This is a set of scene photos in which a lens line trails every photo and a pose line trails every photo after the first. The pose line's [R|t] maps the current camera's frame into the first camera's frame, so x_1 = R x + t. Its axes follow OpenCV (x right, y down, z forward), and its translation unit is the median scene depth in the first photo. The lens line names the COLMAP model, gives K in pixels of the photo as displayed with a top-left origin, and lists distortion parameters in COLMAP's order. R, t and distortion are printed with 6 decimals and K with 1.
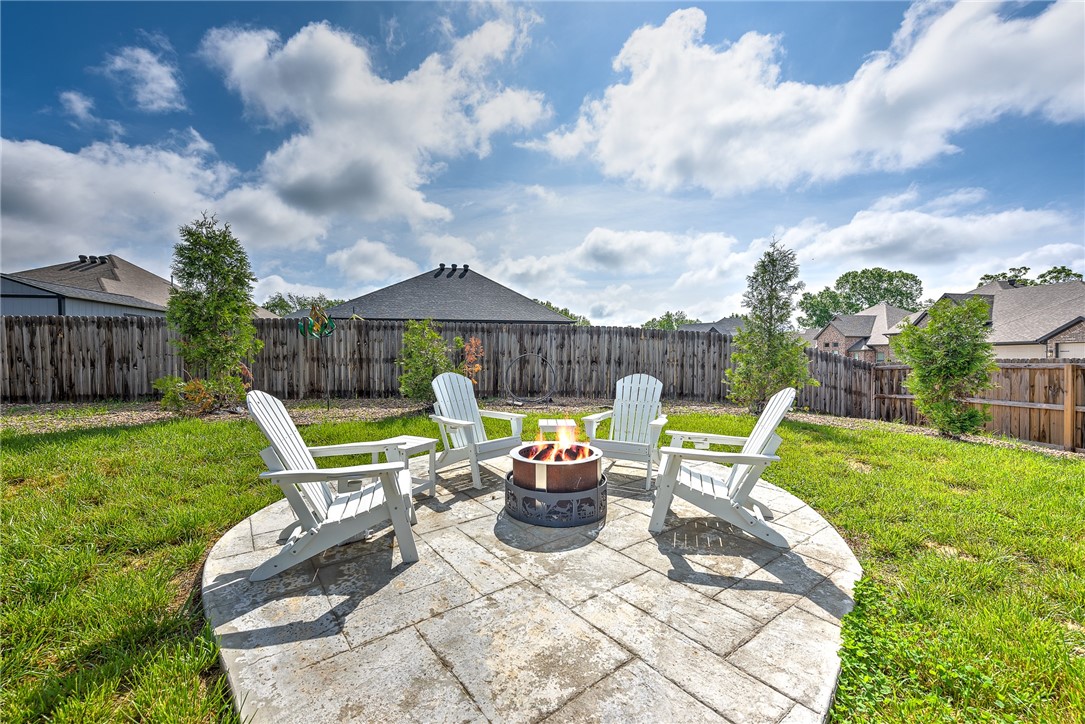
lens RADIAL K [[426.4, 0, 539.2], [0, 426.4, 367.1], [0, 0, 1]] dist [-0.000087, -0.000321]
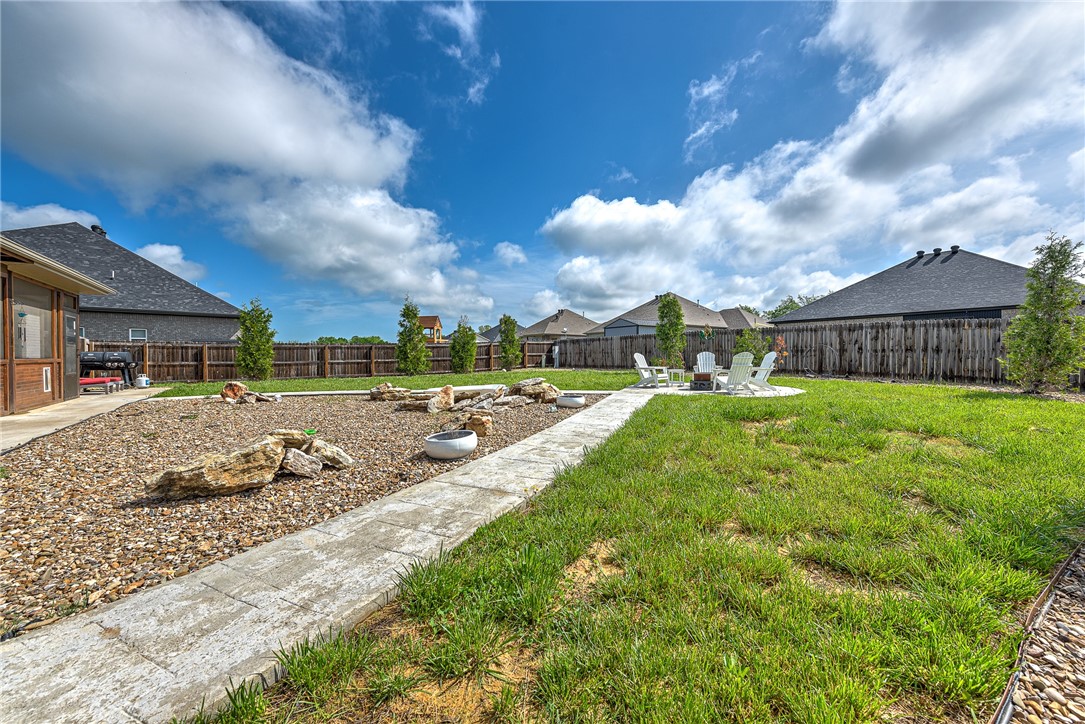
lens RADIAL K [[426.4, 0, 539.9], [0, 426.4, 359.1], [0, 0, 1]] dist [-0.000087, -0.000321]
pose [[0.428572, 0.003431, -0.903501, 0.789717], [-0.012332, 0.999922, -0.002052, 0.030176], [0.903423, 0.012021, 0.428581, -0.497555]]
